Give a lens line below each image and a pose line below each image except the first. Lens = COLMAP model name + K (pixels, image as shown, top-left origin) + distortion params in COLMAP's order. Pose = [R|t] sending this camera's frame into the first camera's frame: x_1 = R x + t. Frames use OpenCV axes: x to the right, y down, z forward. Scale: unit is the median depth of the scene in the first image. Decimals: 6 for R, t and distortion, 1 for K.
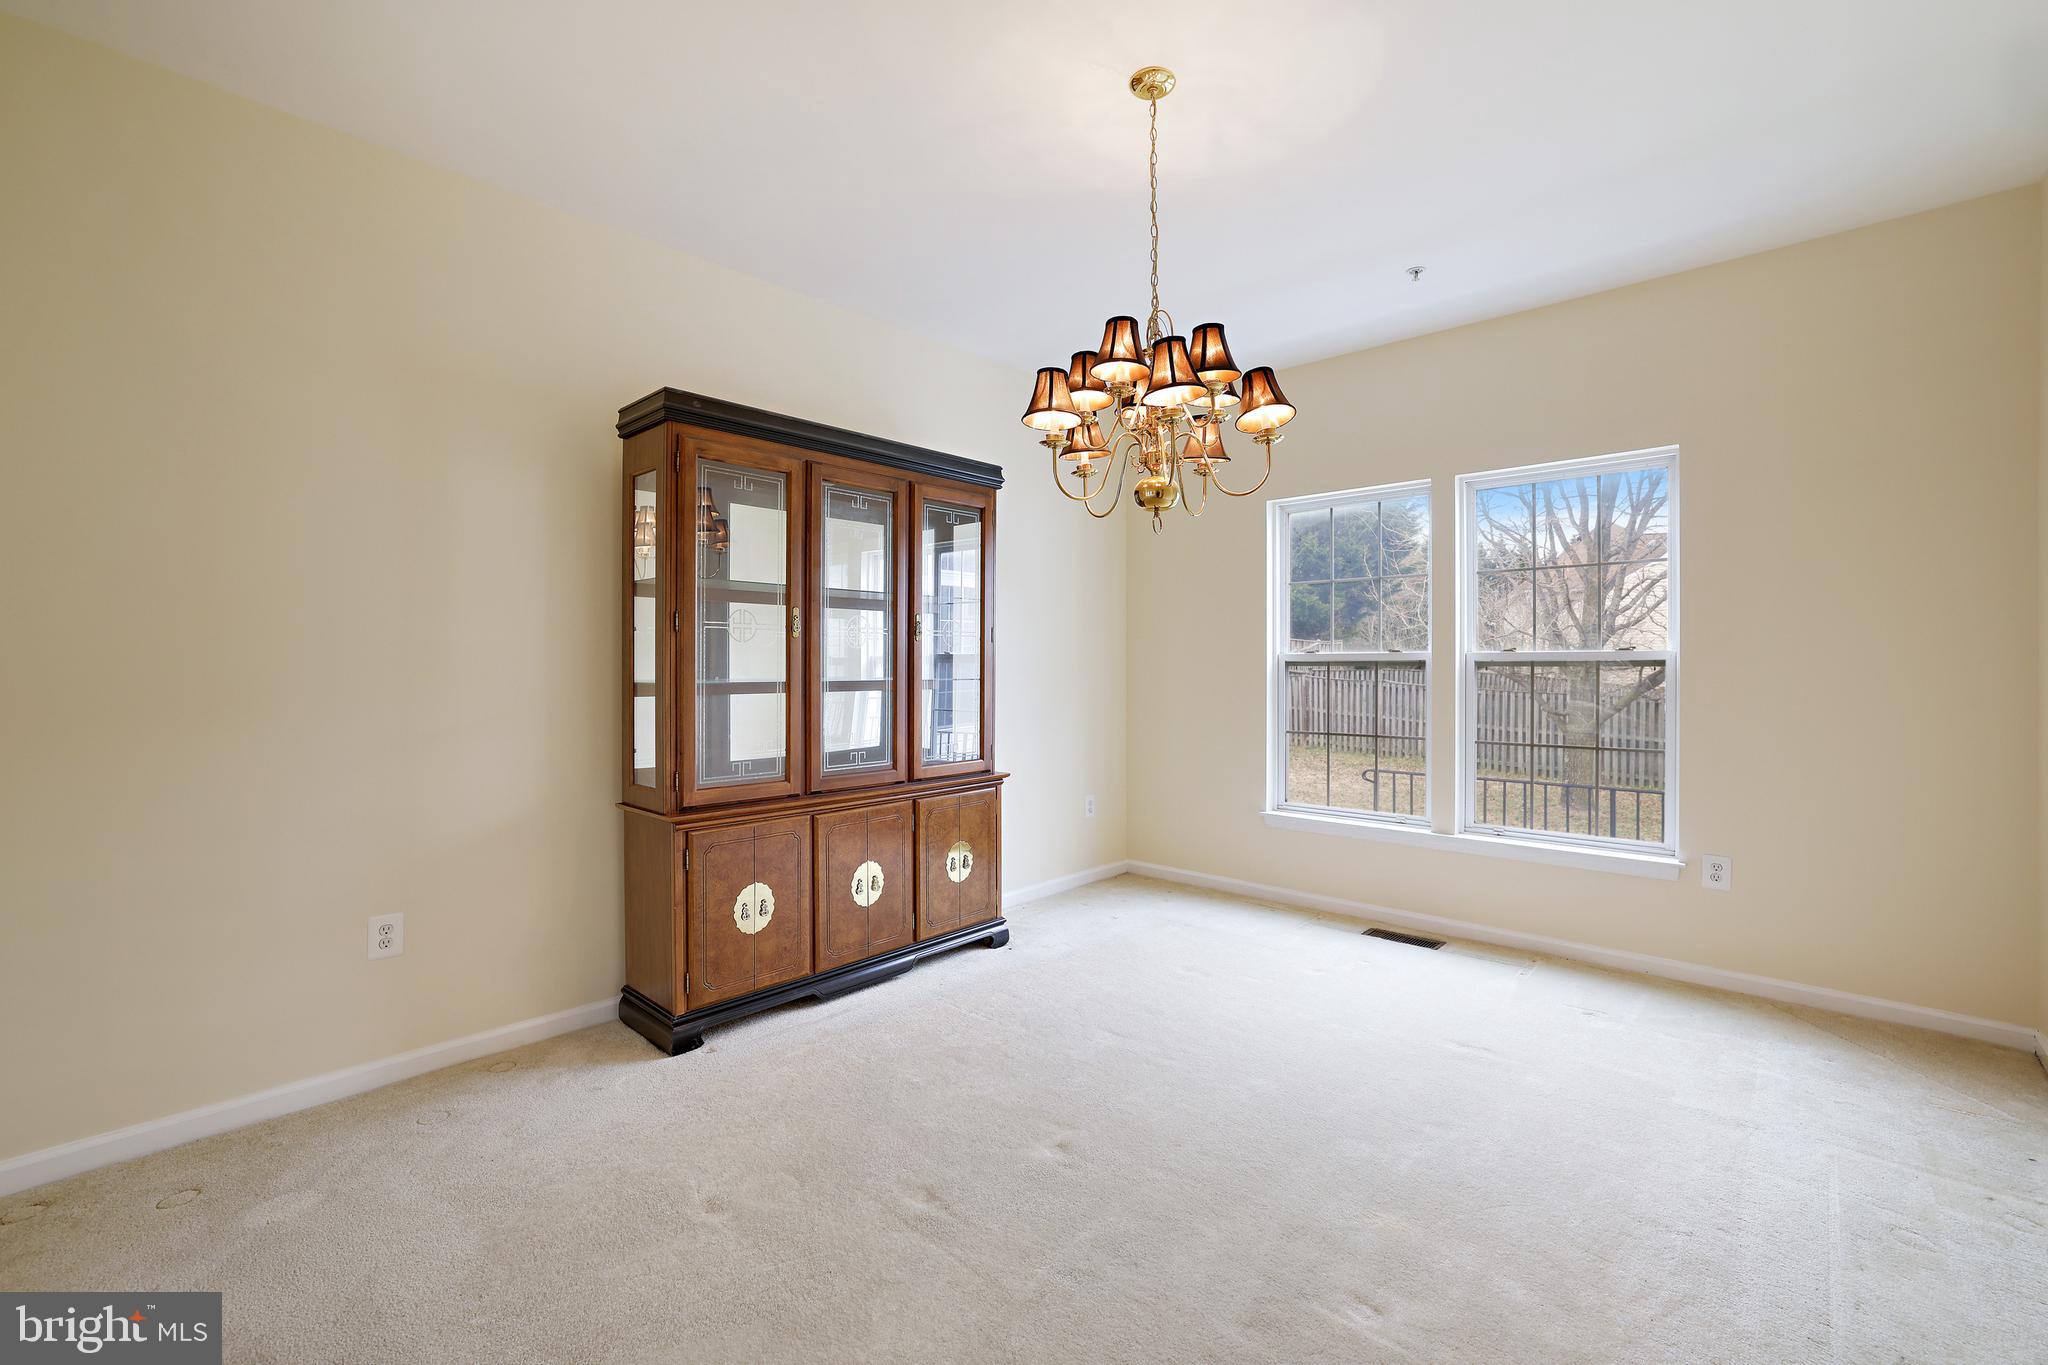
lens RADIAL K [[876.6, 0, 1020.7], [0, 876.6, 671.9], [0, 0, 1]] dist [-0.035772, 0.006511]
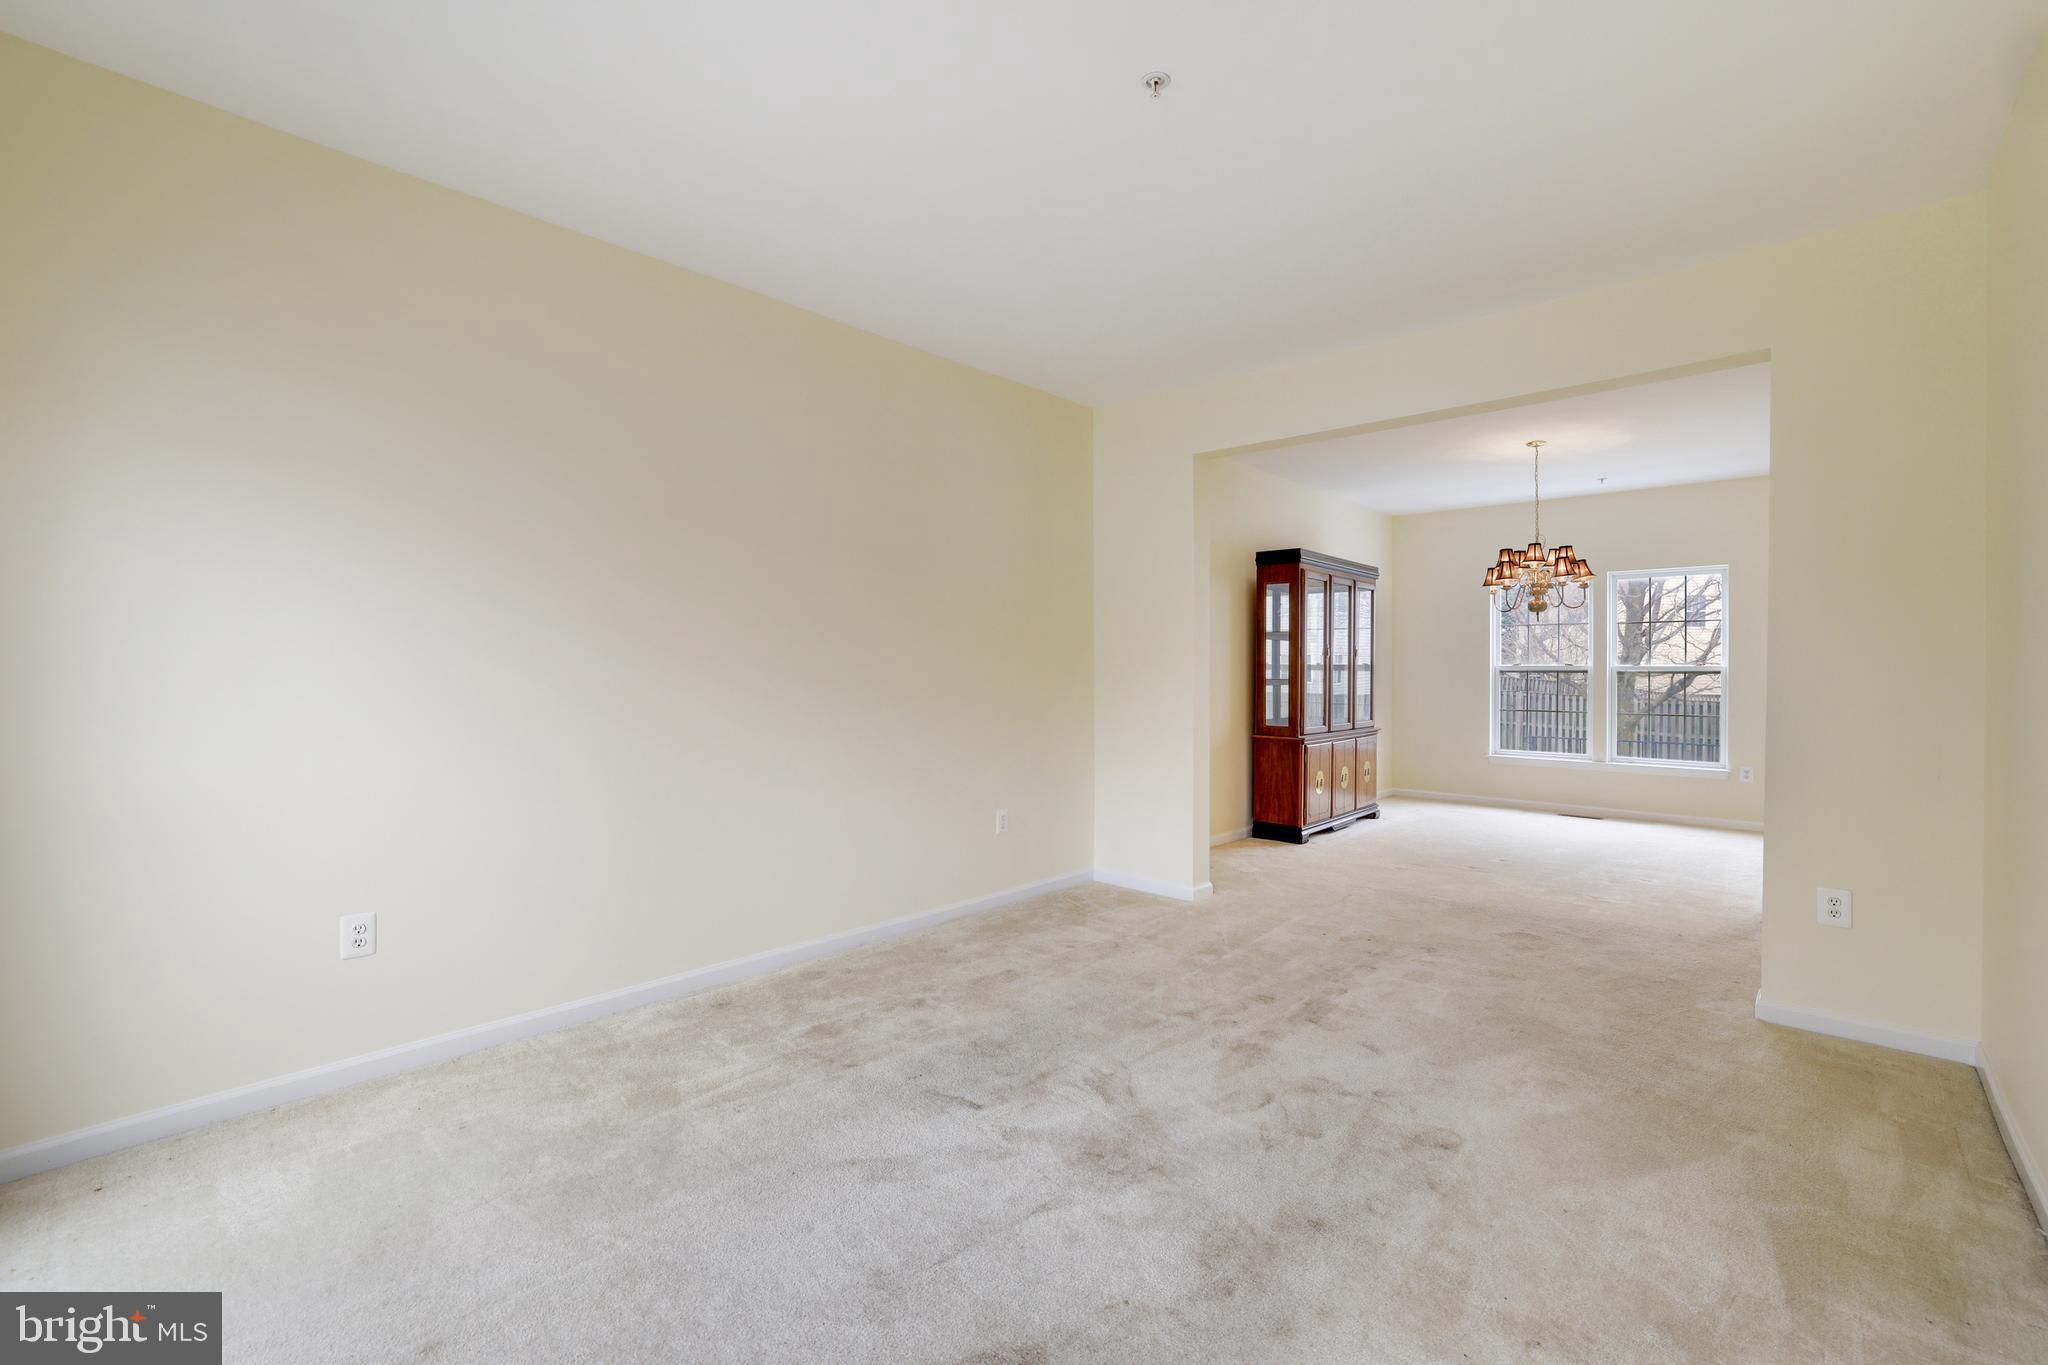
lens RADIAL K [[876.6, 0, 1026.1], [0, 876.6, 681.5], [0, 0, 1]] dist [-0.035772, 0.006511]
pose [[0.999996, 0.002756, 0.000603, -0.786314], [-0.002759, 0.999984, 0.004879, 0.006766], [-0.000590, -0.004881, 0.999988, -0.901276]]
